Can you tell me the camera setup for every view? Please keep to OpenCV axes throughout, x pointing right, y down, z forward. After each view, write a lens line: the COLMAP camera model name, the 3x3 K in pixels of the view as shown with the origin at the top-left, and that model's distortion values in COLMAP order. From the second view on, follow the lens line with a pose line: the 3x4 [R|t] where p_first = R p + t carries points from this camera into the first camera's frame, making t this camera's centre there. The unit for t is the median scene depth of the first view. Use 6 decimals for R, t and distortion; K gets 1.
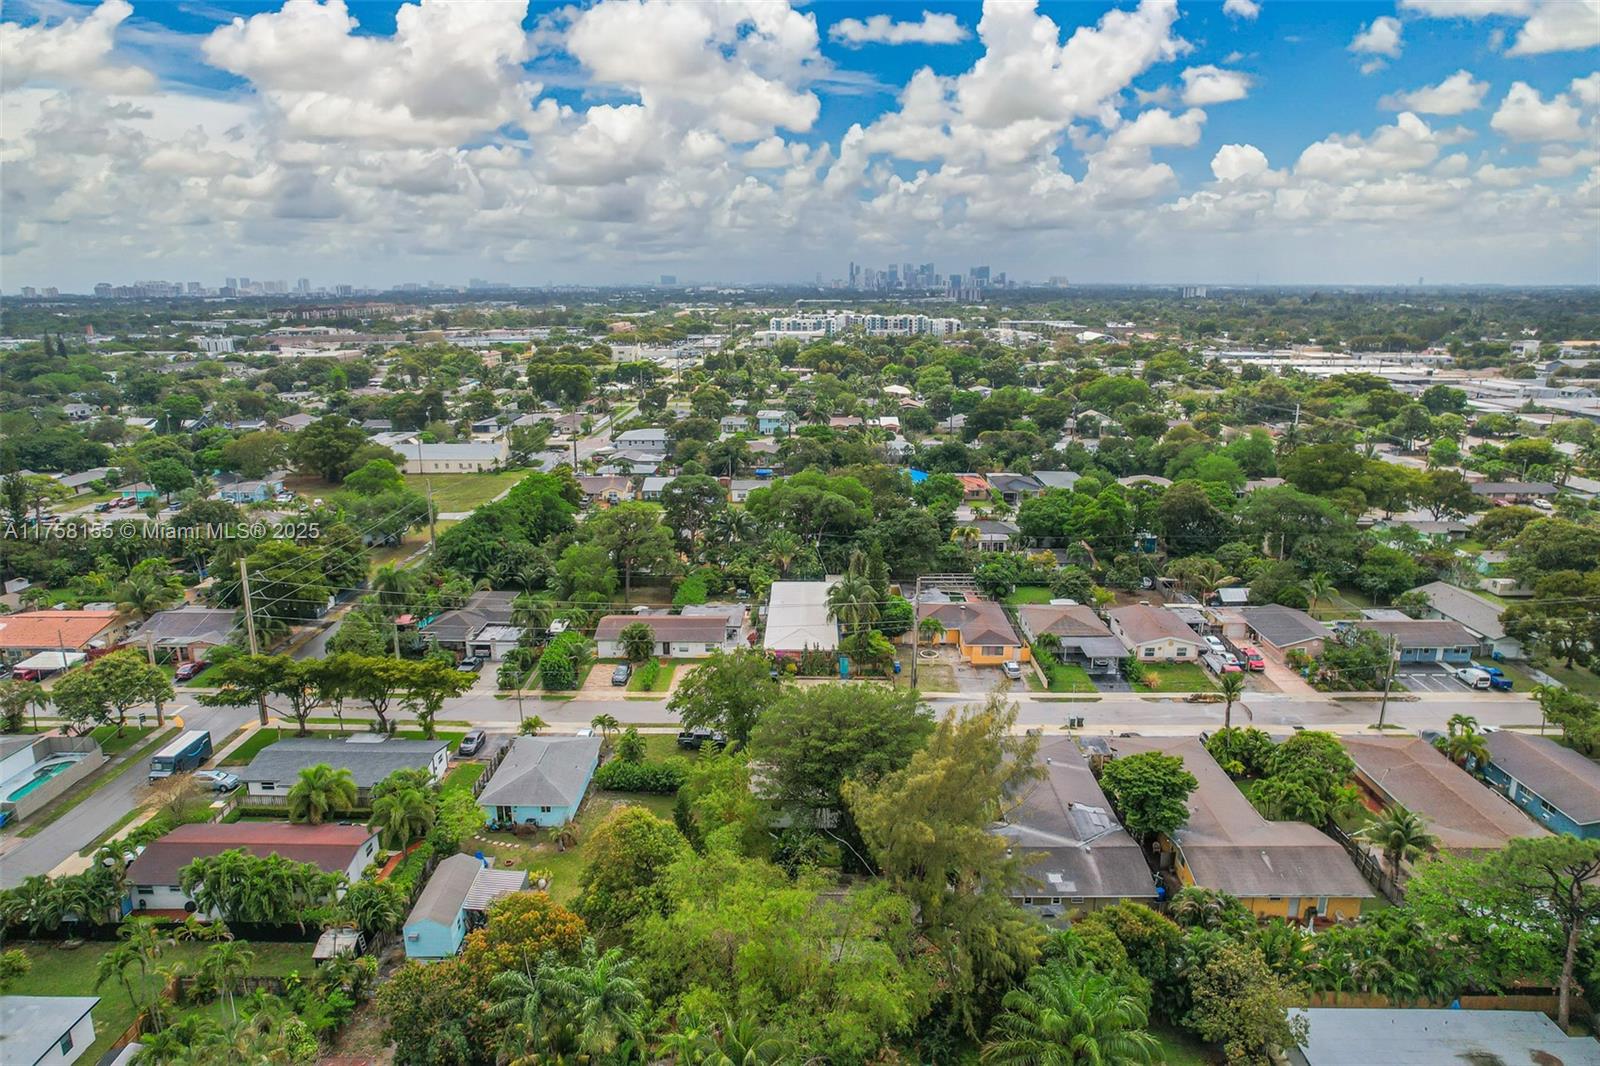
lens RADIAL K [[1020.3, 0, 800.0], [0, 1020.3, 533.0], [0, 0, 1]] dist [-0.030908, -0.000339]
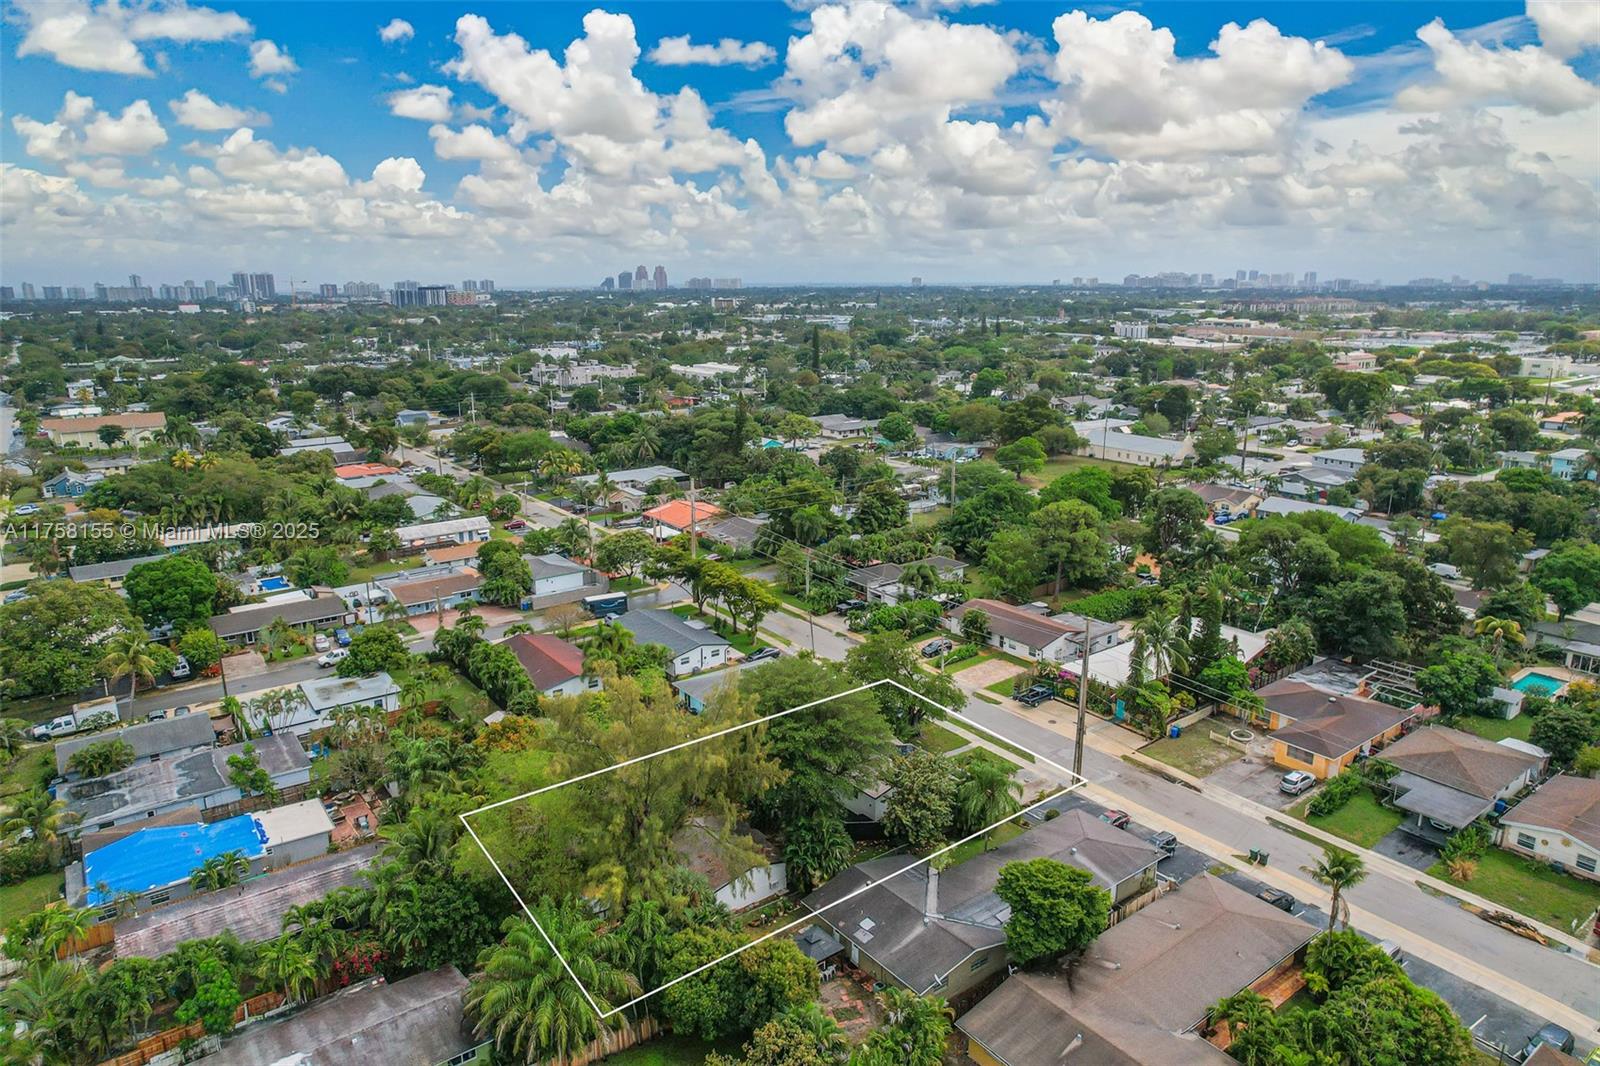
lens RADIAL K [[1018.4, 0, 800.0], [0, 1018.4, 533.0], [0, 0, 1]] dist [-0.001396, 0.000630]
pose [[0.628028, 0.196283, -0.753030, 0.485200], [-0.192153, 0.976818, 0.094360, -0.048873], [0.754094, 0.085436, 0.651185, 0.182379]]
